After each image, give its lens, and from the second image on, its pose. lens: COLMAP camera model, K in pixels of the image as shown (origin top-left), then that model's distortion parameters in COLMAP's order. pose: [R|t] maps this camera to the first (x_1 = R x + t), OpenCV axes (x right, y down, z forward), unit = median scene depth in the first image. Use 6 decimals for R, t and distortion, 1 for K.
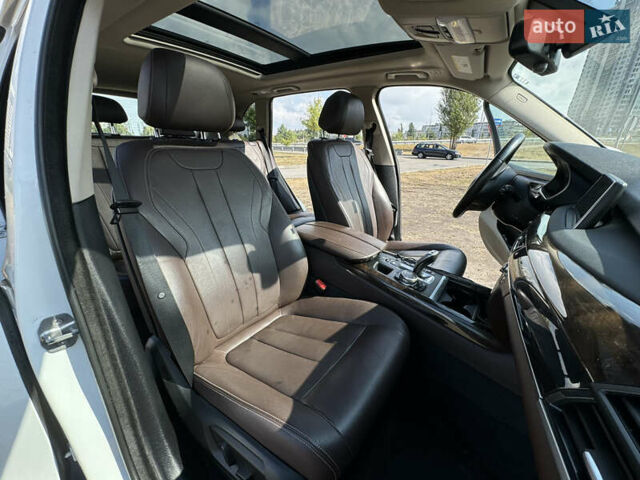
lens RADIAL K [[254.7, 0, 316.9], [0, 254.7, 238.2], [0, 0, 1]] dist [-0.007326, -0.000127]
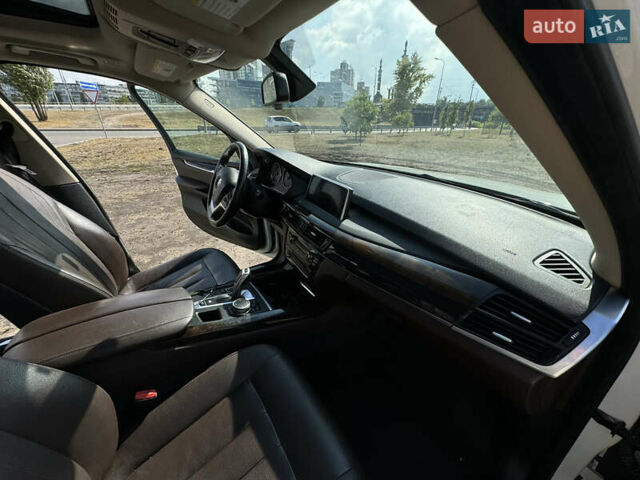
lens RADIAL K [[254.7, 0, 316.9], [0, 254.7, 238.2], [0, 0, 1]] dist [-0.007326, -0.000127]
pose [[0.324767, -0.414696, 0.850032, -0.211029], [0.324737, 0.893005, 0.311590, -0.223932], [-0.888297, 0.174842, 0.424686, 0.220283]]
